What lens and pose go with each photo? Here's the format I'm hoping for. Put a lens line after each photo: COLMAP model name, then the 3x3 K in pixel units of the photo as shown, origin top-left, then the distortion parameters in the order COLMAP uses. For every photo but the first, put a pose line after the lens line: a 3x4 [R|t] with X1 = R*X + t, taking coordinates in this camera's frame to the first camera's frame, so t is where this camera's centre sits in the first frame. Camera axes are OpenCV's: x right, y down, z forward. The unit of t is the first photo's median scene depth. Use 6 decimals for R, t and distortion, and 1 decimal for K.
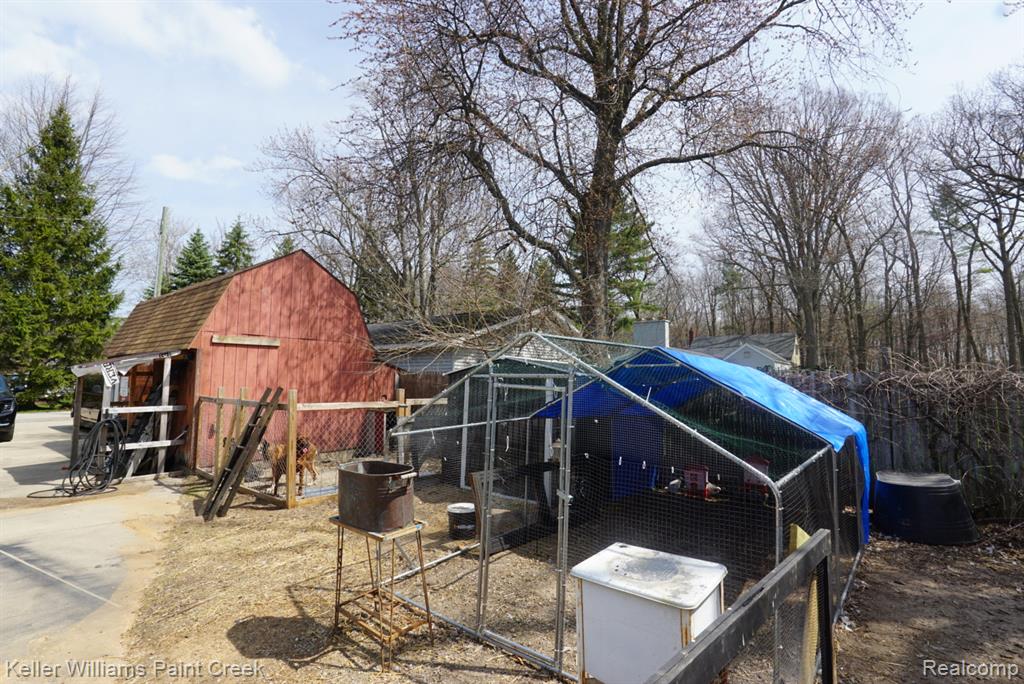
lens RADIAL K [[468.6, 0, 512.4], [0, 468.6, 339.5], [0, 0, 1]] dist [-0.027374, 0.013820]
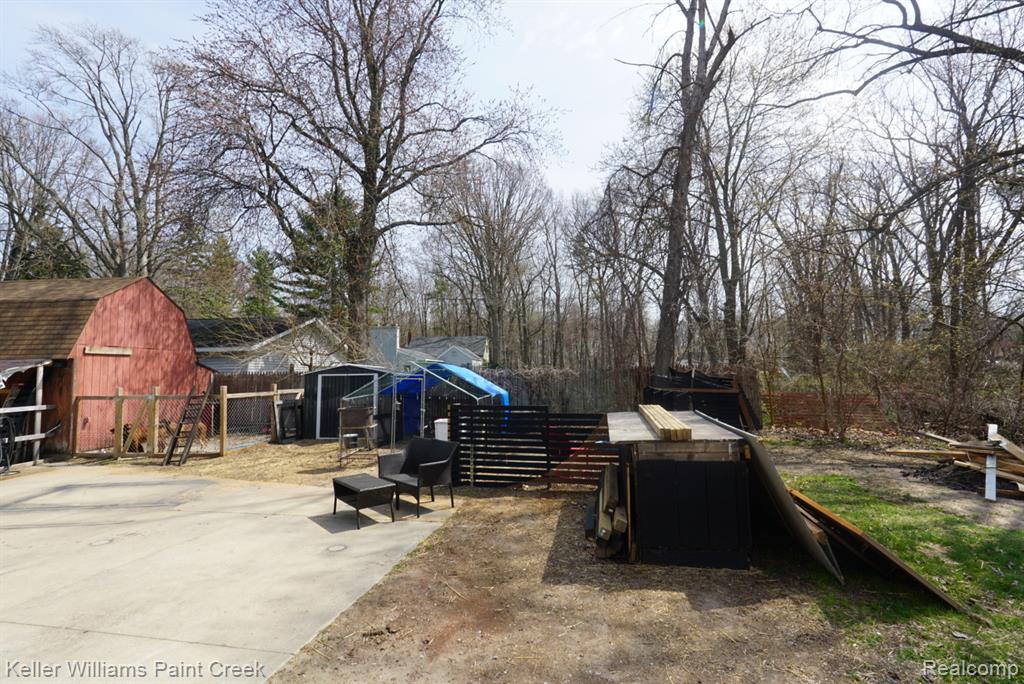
lens RADIAL K [[468.6, 0, 512.4], [0, 468.6, 339.5], [0, 0, 1]] dist [-0.027374, 0.013820]
pose [[0.824438, 0.020238, 0.565590, -0.313551], [-0.027266, 0.999620, 0.003976, -0.051778], [-0.565295, -0.018699, 0.824677, -0.528890]]
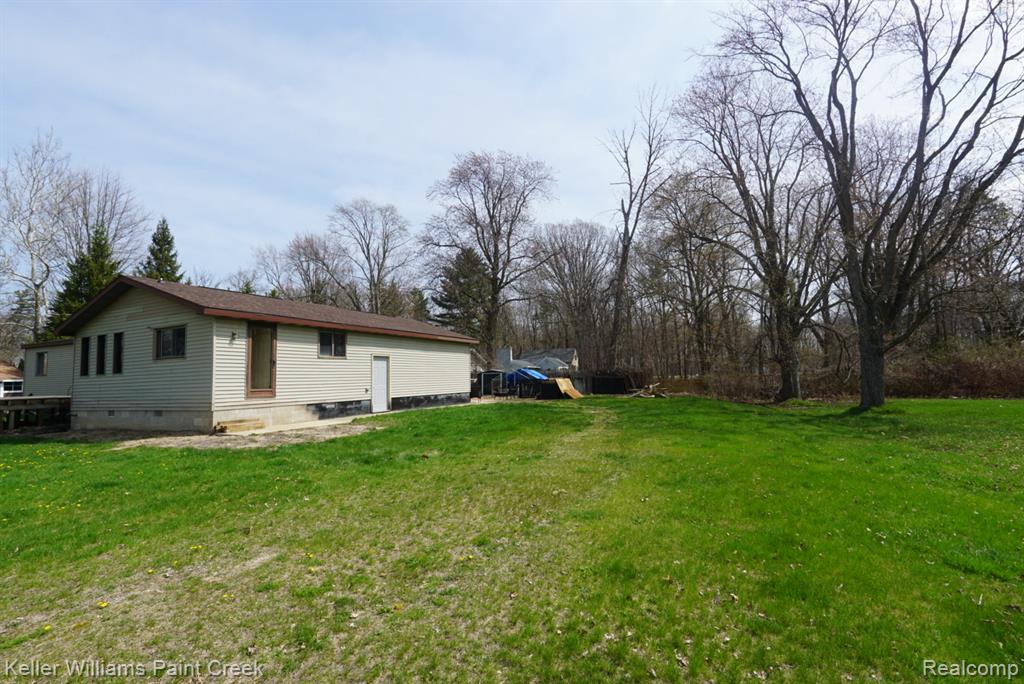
lens RADIAL K [[468.6, 0, 512.4], [0, 468.6, 339.5], [0, 0, 1]] dist [-0.027374, 0.013820]
pose [[0.939191, -0.001228, 0.343394, -1.071371], [0.002536, 0.999991, -0.003360, -0.190651], [-0.343387, 0.004026, 0.939185, -2.742009]]
